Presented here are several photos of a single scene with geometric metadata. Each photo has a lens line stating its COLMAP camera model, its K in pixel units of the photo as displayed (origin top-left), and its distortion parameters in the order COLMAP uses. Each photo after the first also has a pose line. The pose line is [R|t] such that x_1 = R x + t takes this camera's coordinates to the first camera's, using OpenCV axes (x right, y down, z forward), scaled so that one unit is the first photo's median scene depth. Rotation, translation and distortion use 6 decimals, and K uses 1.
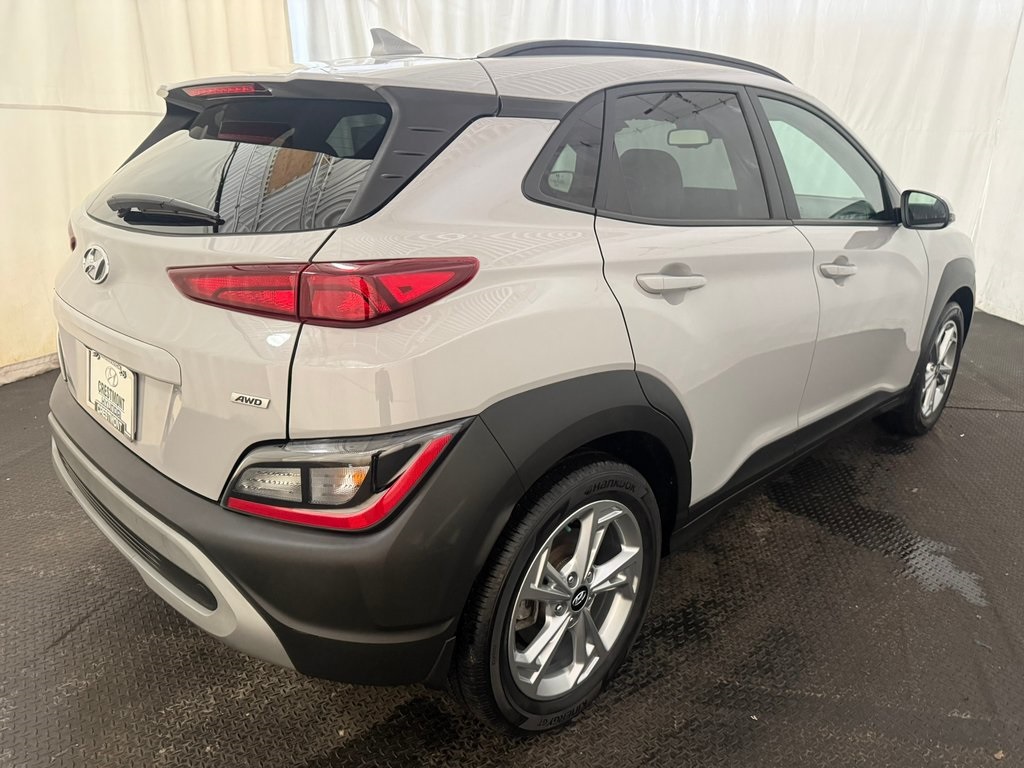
lens RADIAL K [[724.5, 0, 512.0], [0, 724.5, 384.0], [0, 0, 1]] dist [0.009860, -0.006442]
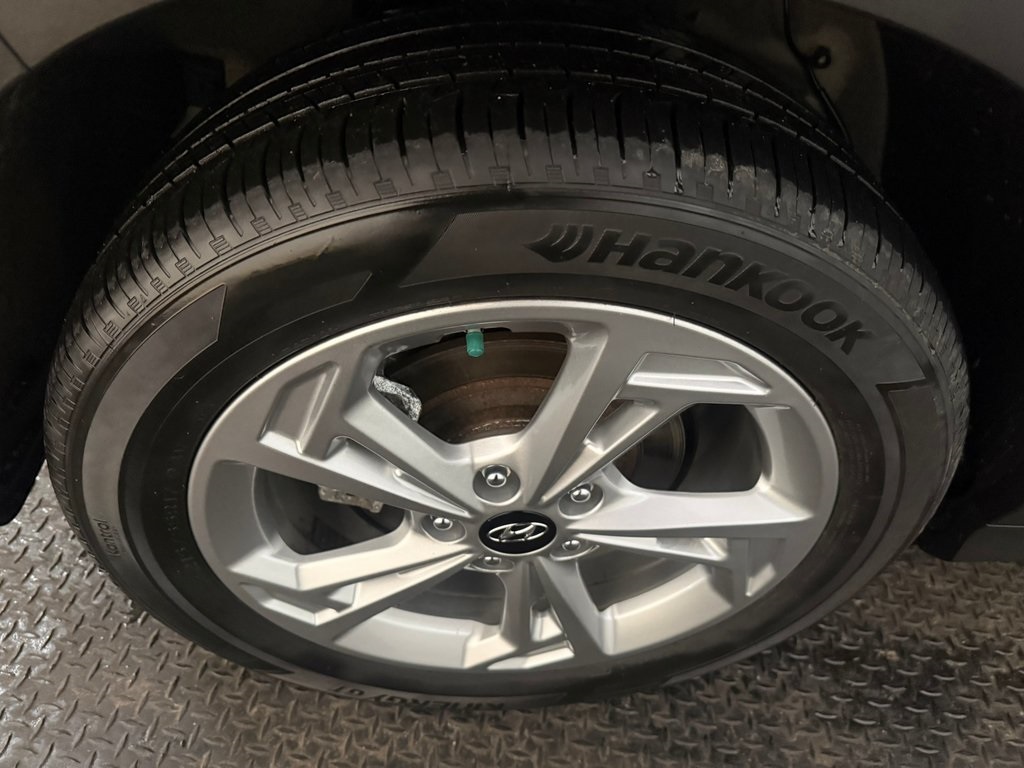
lens RADIAL K [[710.5, 0, 523.6], [0, 710.5, 384.4], [0, 0, 1]] dist [-0.000507, -0.003733]
pose [[0.738310, 0.523485, -0.425279, 0.185322], [-0.295499, 0.817870, 0.493729, 0.068247], [0.606282, -0.238856, 0.758531, 0.712422]]
